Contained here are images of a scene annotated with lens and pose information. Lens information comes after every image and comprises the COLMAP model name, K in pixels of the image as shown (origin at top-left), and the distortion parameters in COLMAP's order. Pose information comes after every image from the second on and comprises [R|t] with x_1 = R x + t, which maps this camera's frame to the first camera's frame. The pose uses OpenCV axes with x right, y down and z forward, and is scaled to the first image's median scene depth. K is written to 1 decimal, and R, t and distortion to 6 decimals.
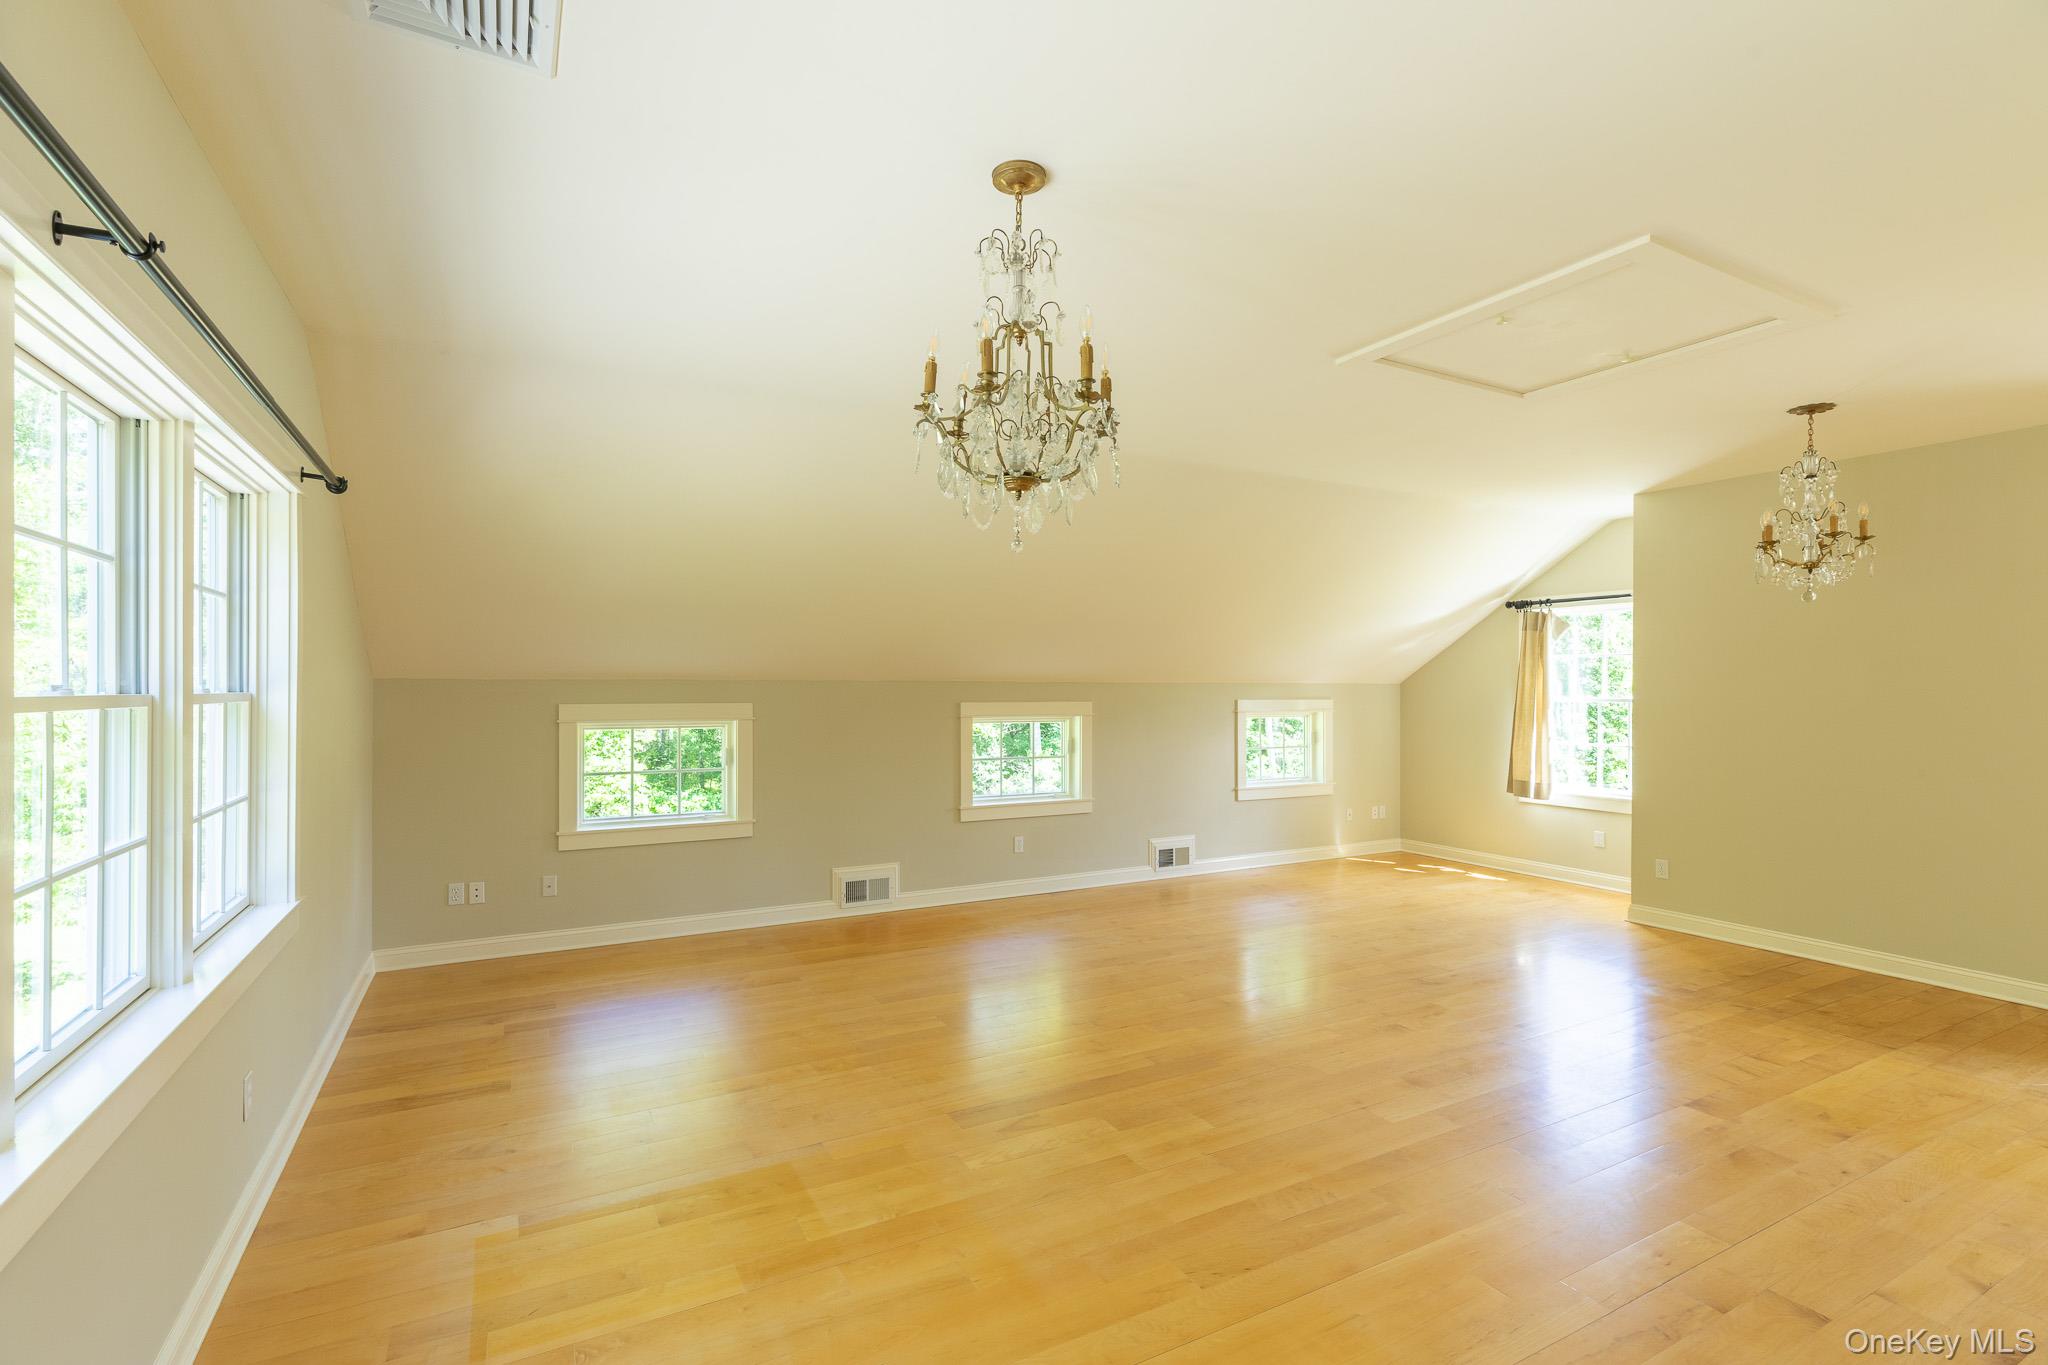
lens RADIAL K [[929.7, 0, 1024.0], [0, 929.7, 682.5], [0, 0, 1]] dist [0.001362, 0.000197]
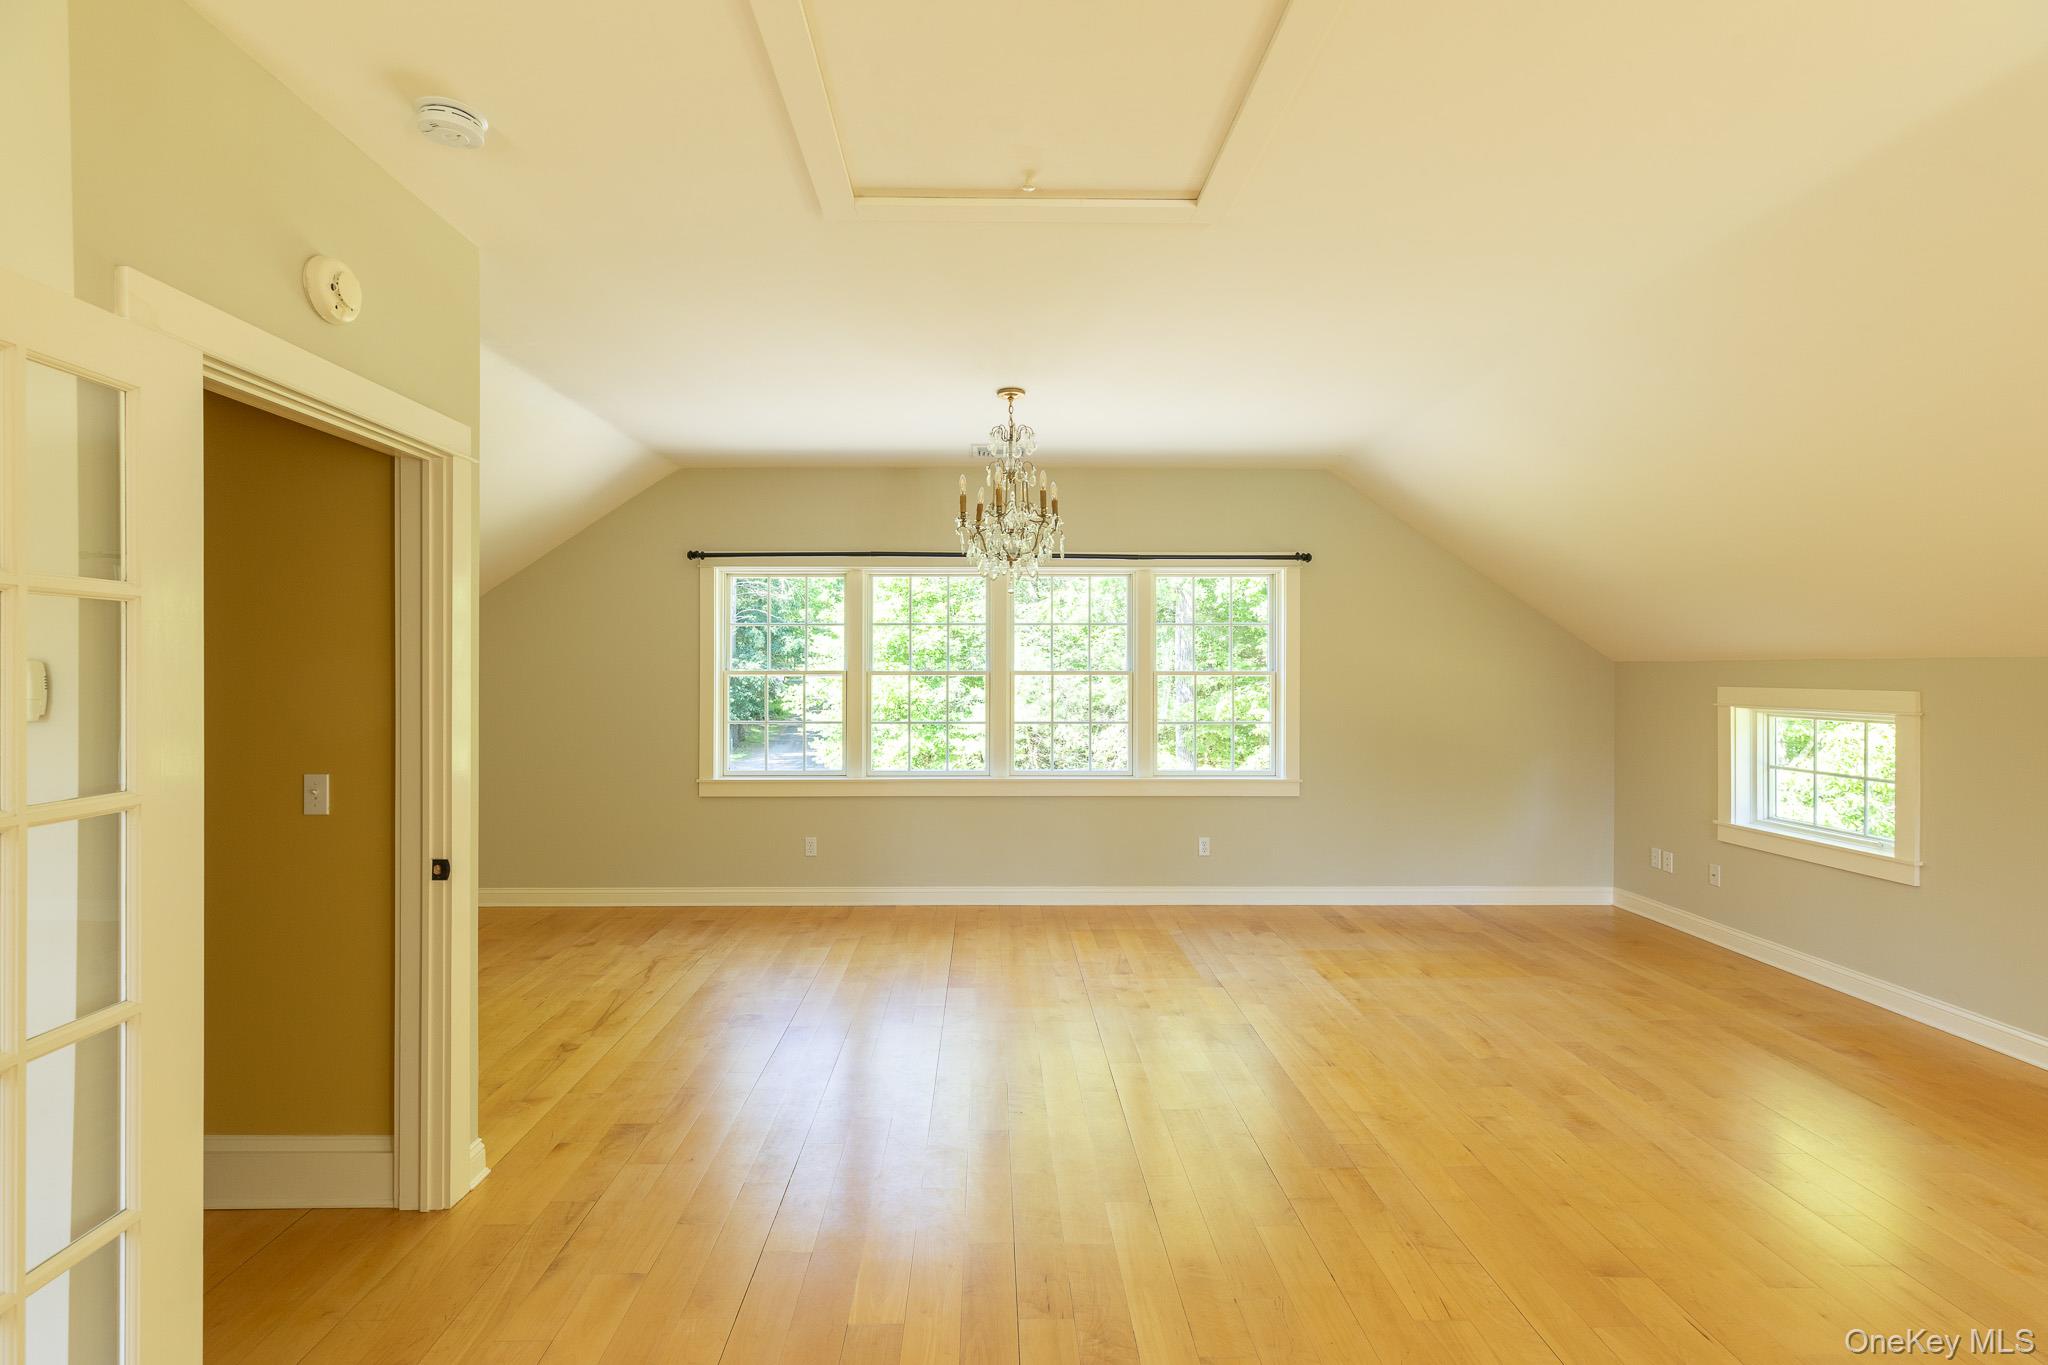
lens RADIAL K [[929.7, 0, 1024.0], [0, 929.7, 682.5], [0, 0, 1]] dist [0.001362, 0.000197]
pose [[-0.477325, -0.001293, -0.878726, 0.699054], [-0.000412, 0.999999, -0.001247, 0.018746], [0.878727, -0.000234, -0.477325, 0.837900]]
